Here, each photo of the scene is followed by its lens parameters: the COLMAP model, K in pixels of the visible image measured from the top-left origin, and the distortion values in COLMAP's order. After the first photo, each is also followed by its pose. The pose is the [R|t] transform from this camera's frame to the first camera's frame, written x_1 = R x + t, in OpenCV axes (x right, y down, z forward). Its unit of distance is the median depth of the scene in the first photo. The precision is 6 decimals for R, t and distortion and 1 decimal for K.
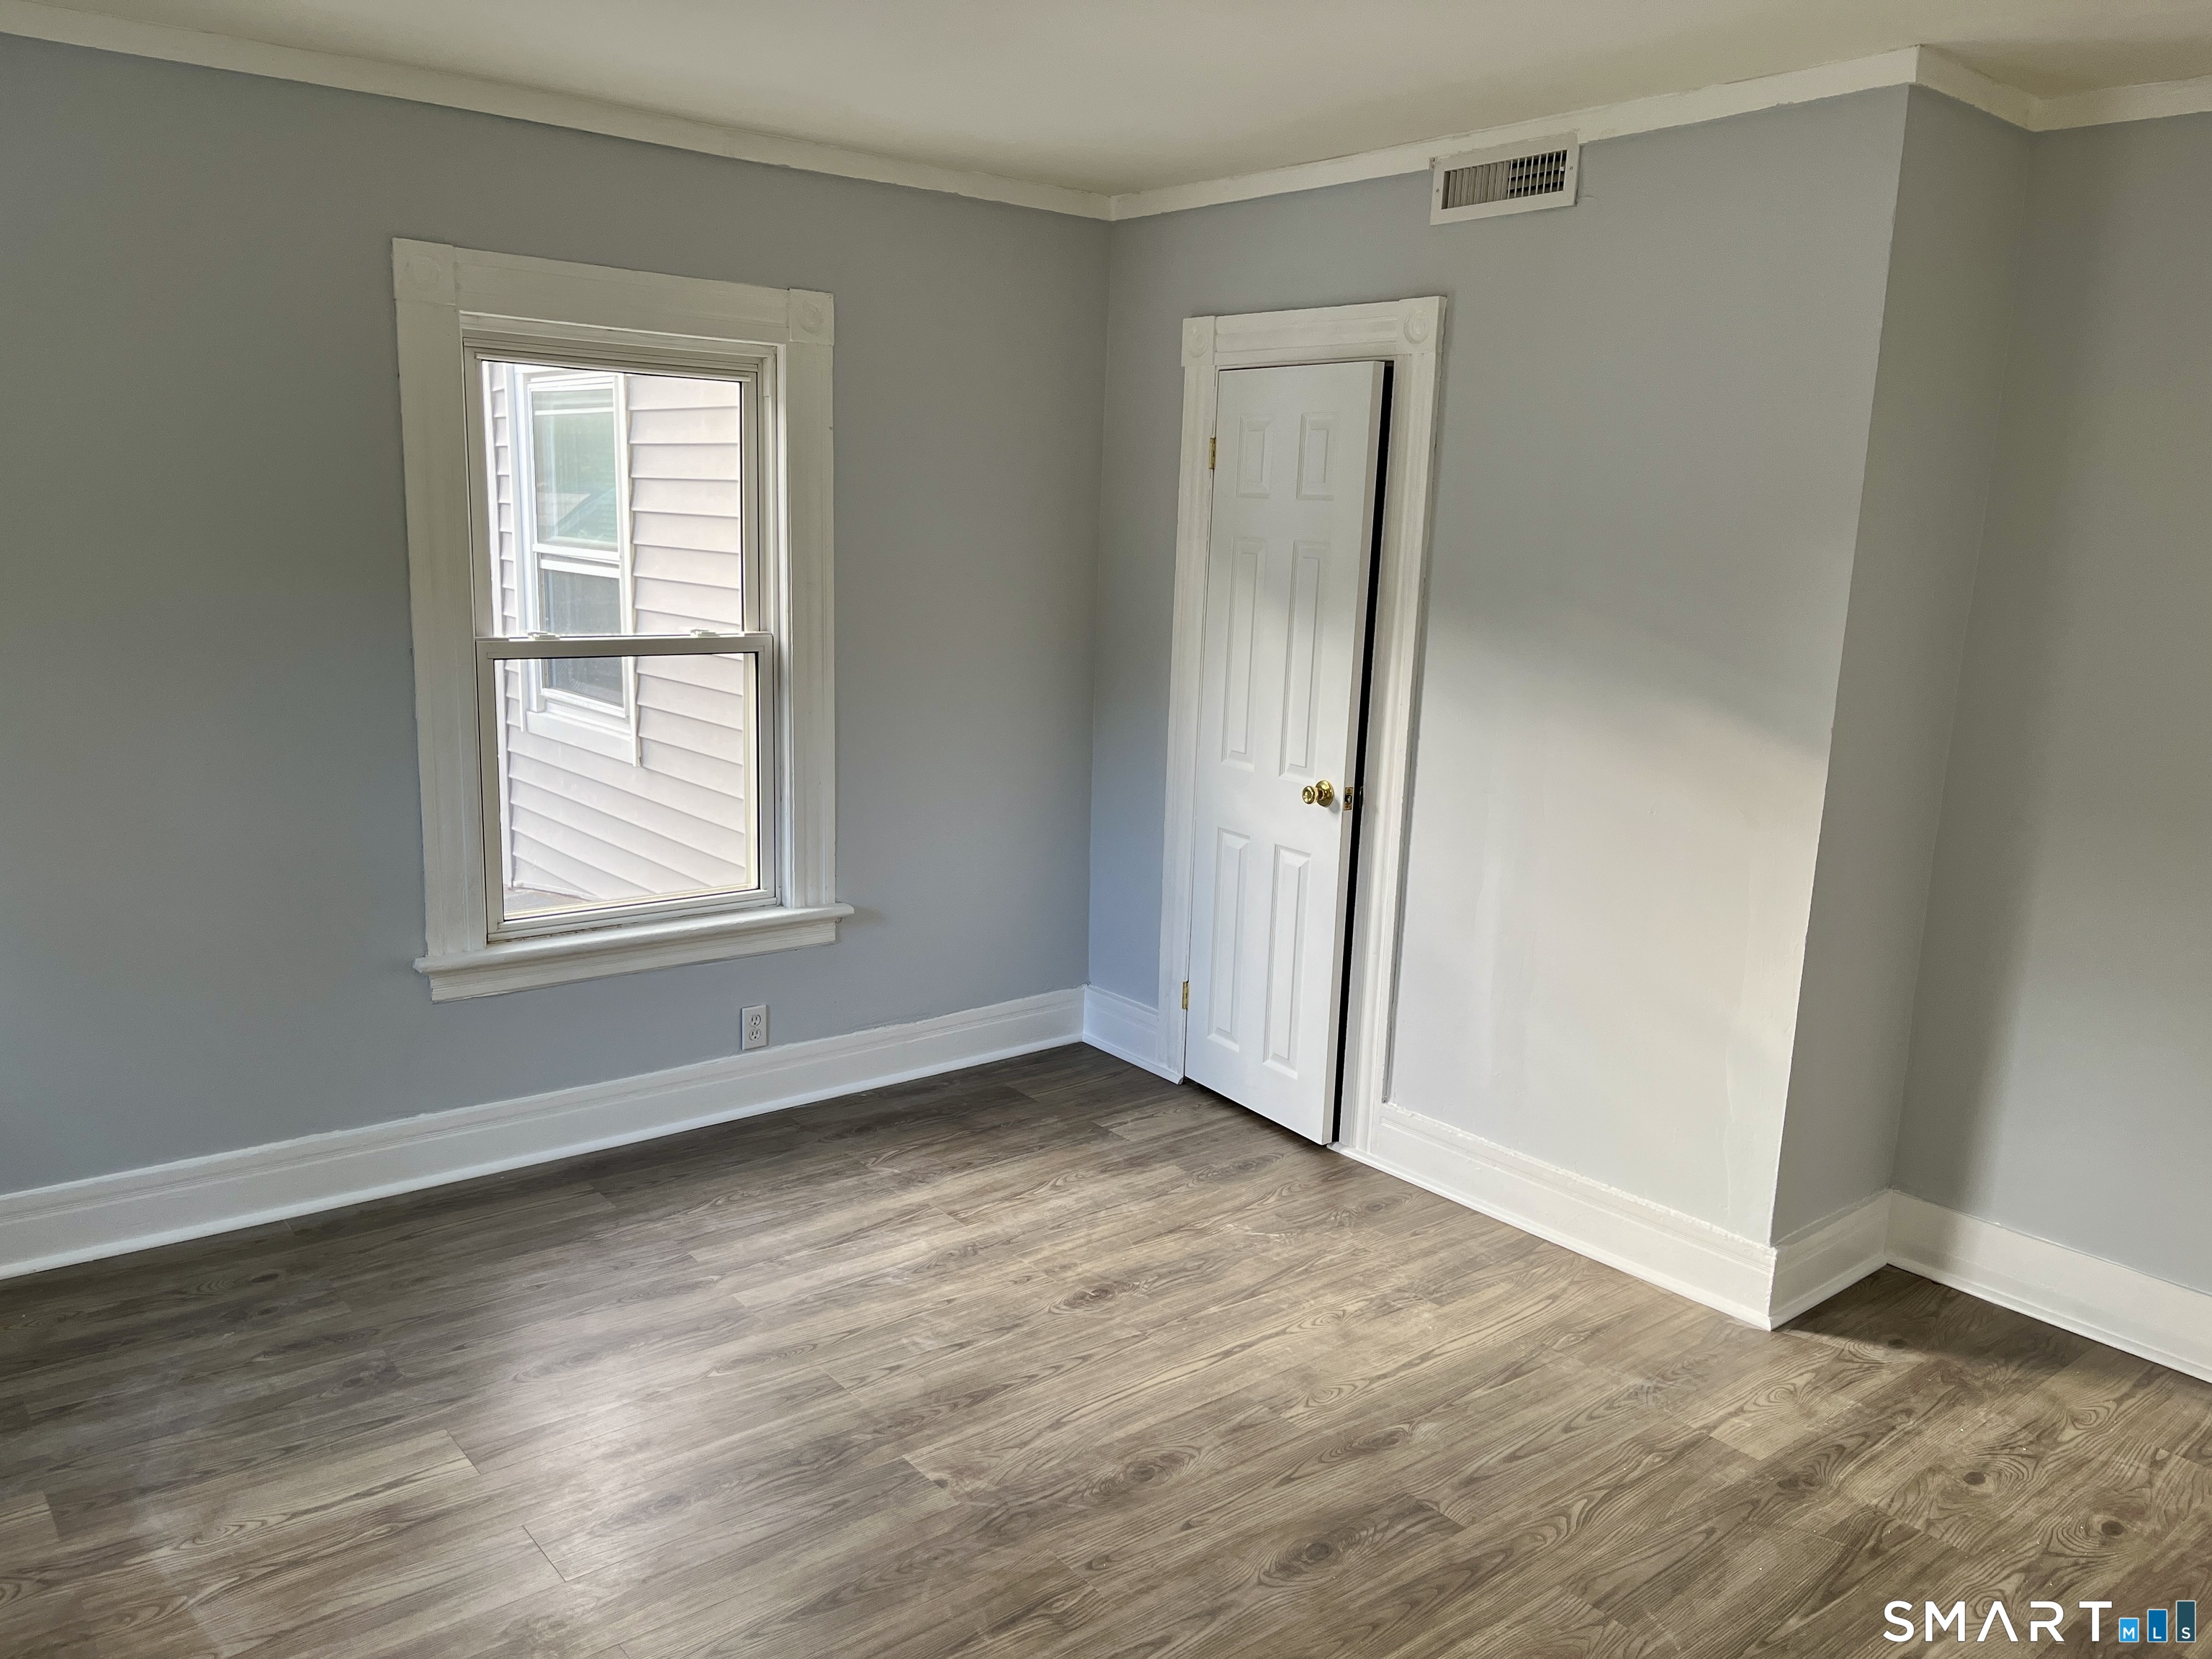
lens RADIAL K [[1681.6, 0, 1106.0], [0, 1681.6, 829.5], [0, 0, 1]] dist [0.062130, -0.089057]
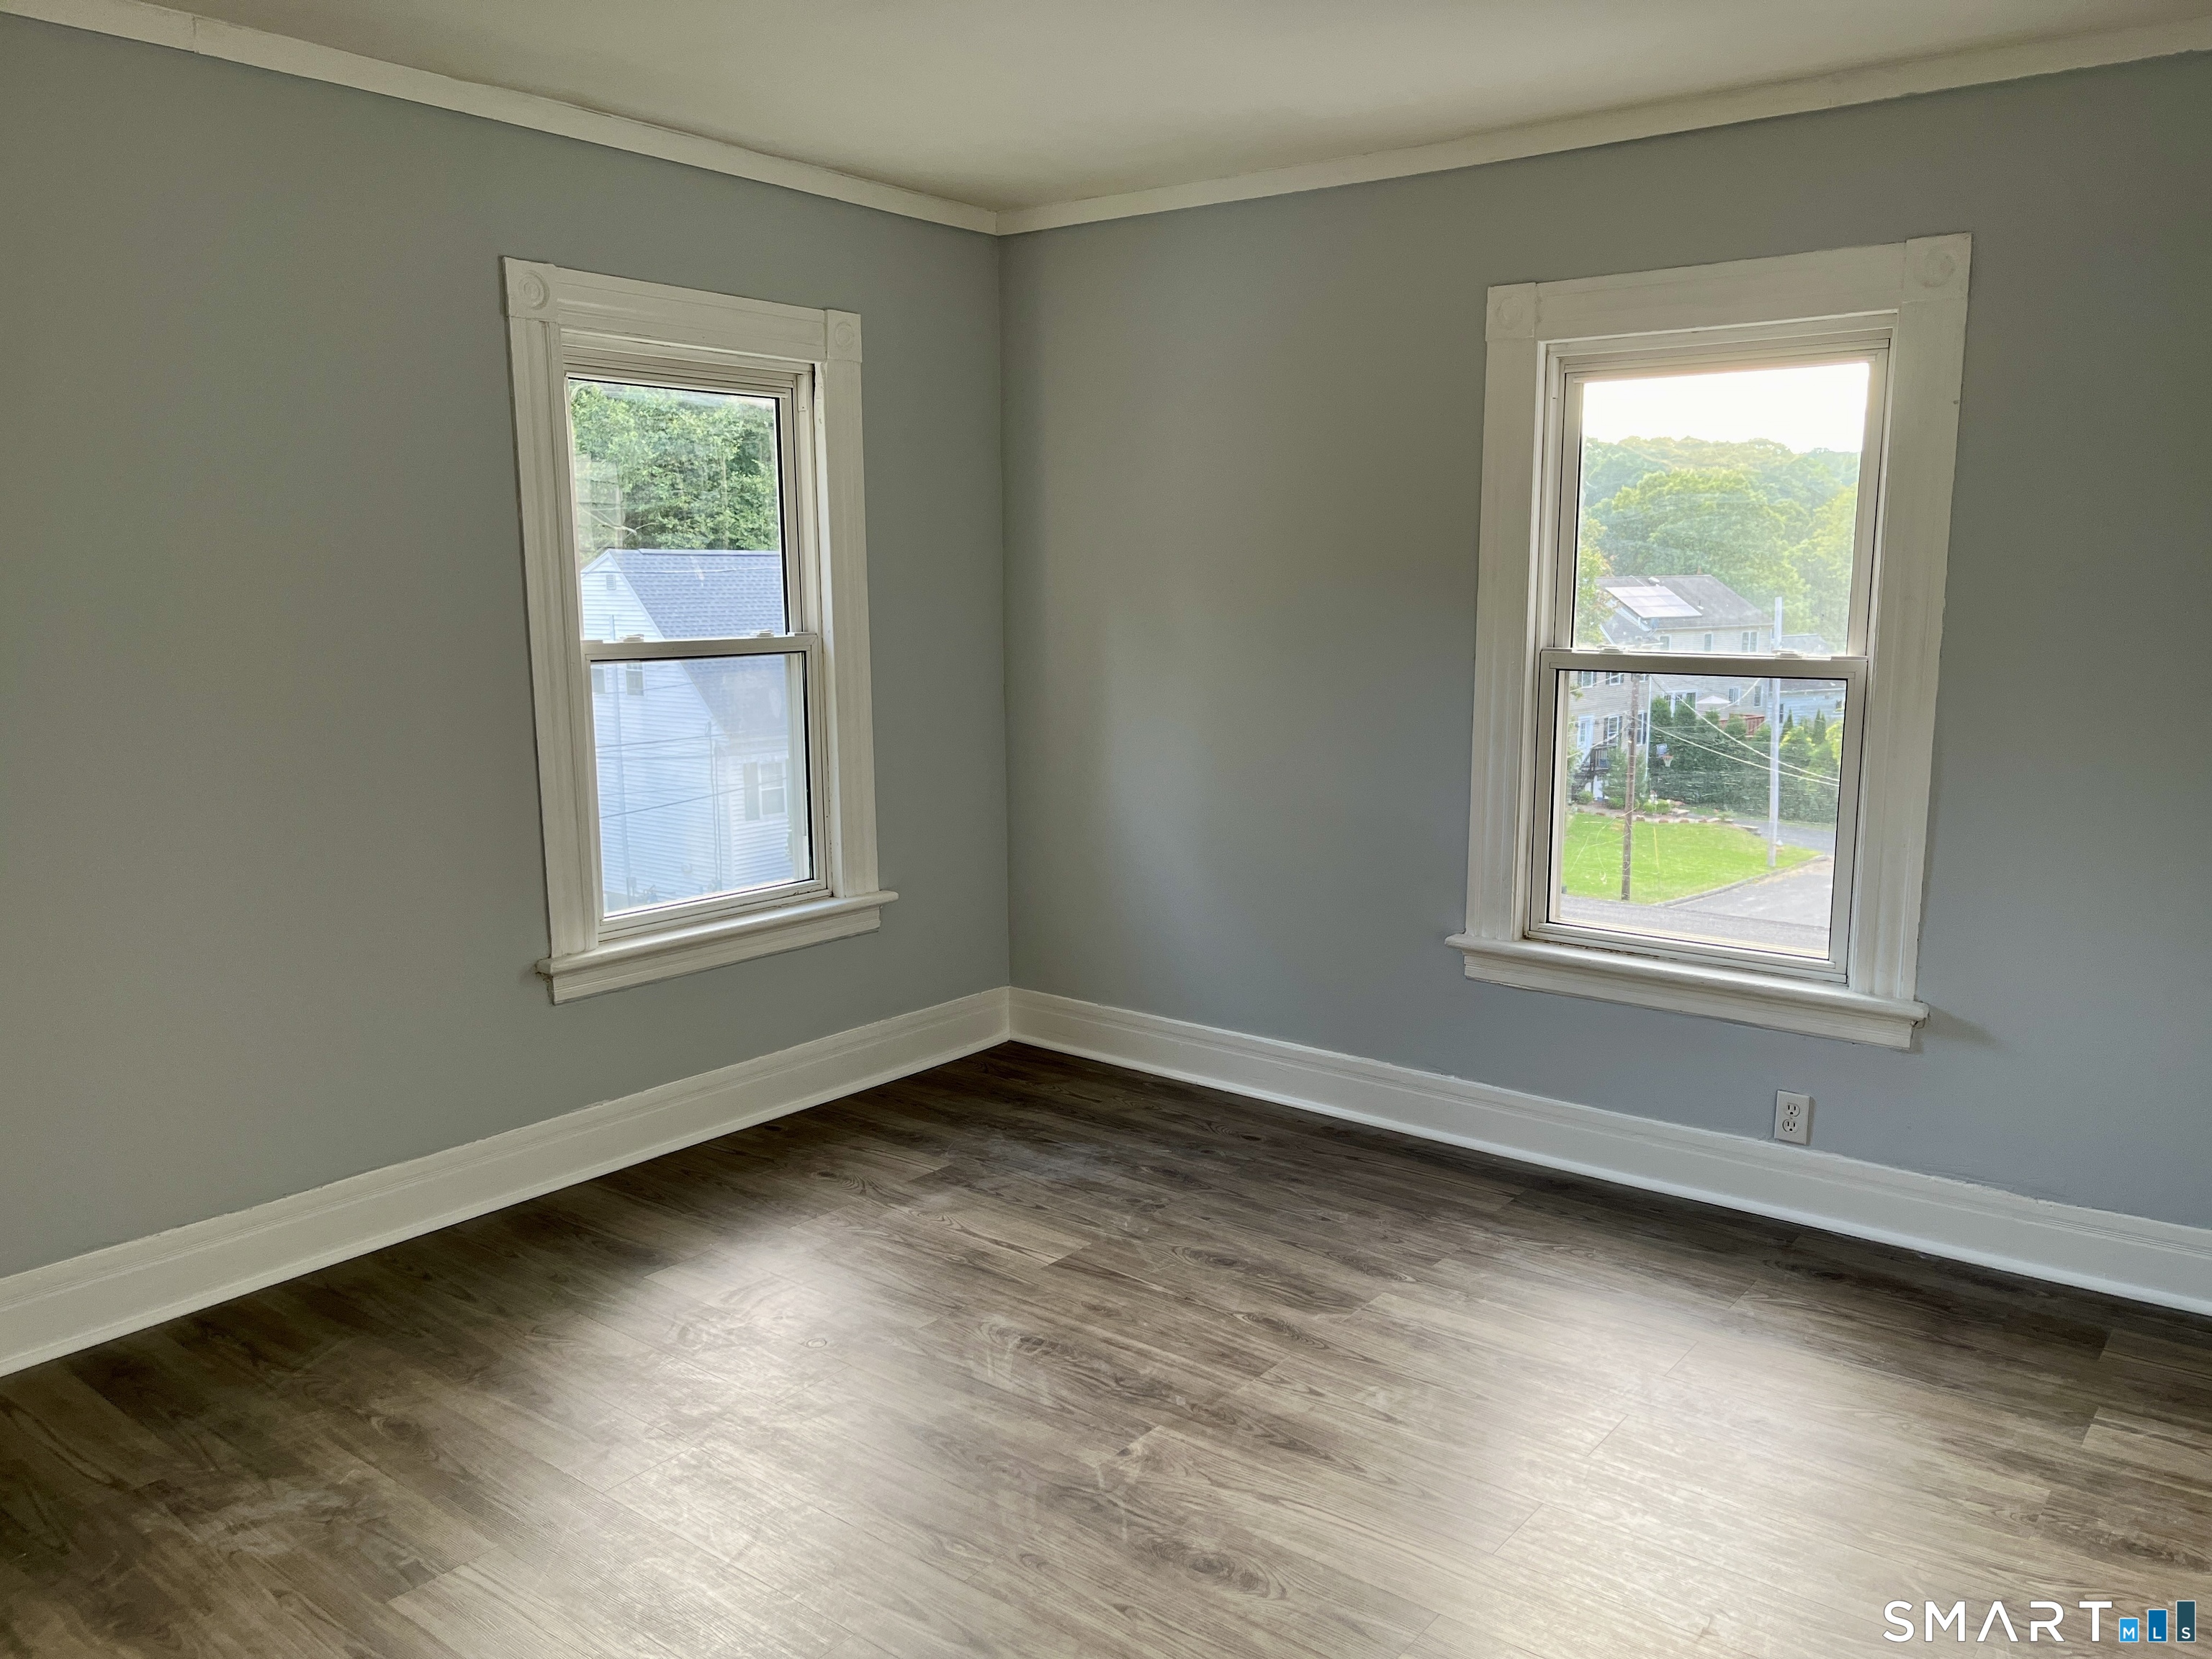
lens RADIAL K [[1681.6, 0, 1106.0], [0, 1681.6, 829.5], [0, 0, 1]] dist [0.062130, -0.089057]
pose [[0.218742, 0.118728, -0.968533, 0.599190], [-0.169978, 0.982031, 0.081993, -0.041817], [0.960864, 0.146694, 0.234992, 0.504880]]
